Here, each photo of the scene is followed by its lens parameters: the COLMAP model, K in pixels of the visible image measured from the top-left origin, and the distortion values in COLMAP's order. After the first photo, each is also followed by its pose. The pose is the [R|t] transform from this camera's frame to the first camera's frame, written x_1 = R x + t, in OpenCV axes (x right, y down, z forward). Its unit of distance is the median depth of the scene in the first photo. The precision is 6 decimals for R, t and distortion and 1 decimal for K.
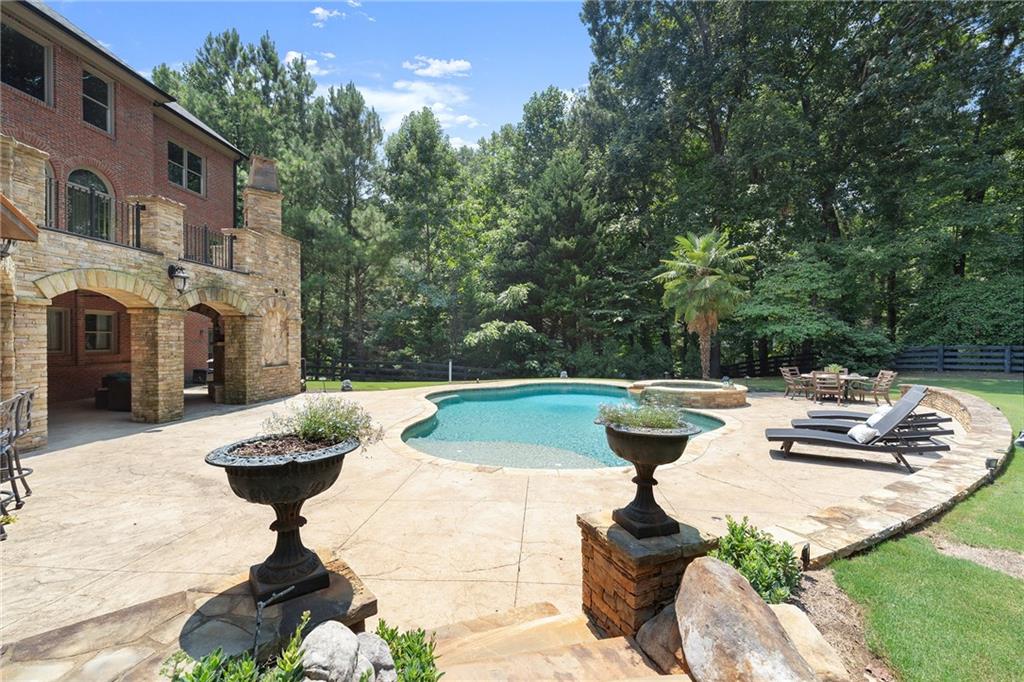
lens RADIAL K [[413.3, 0, 551.0], [0, 413.3, 358.2], [0, 0, 1]] dist [0.000489, 0.000021]
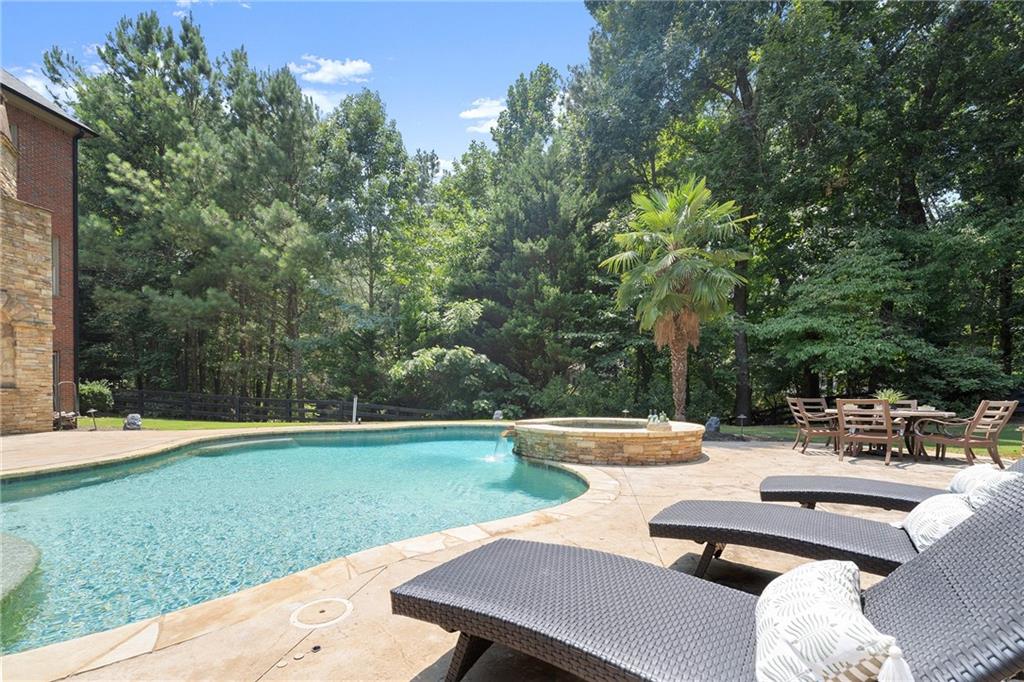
lens RADIAL K [[441.8, 0, 550.6], [0, 441.8, 412.6], [0, 0, 1]] dist [-0.001415, -0.000528]
pose [[0.993836, 0.008038, -0.110570, 0.178678], [-0.007530, 0.999959, 0.005007, 0.026019], [0.110605, -0.004144, 0.993856, 0.216670]]
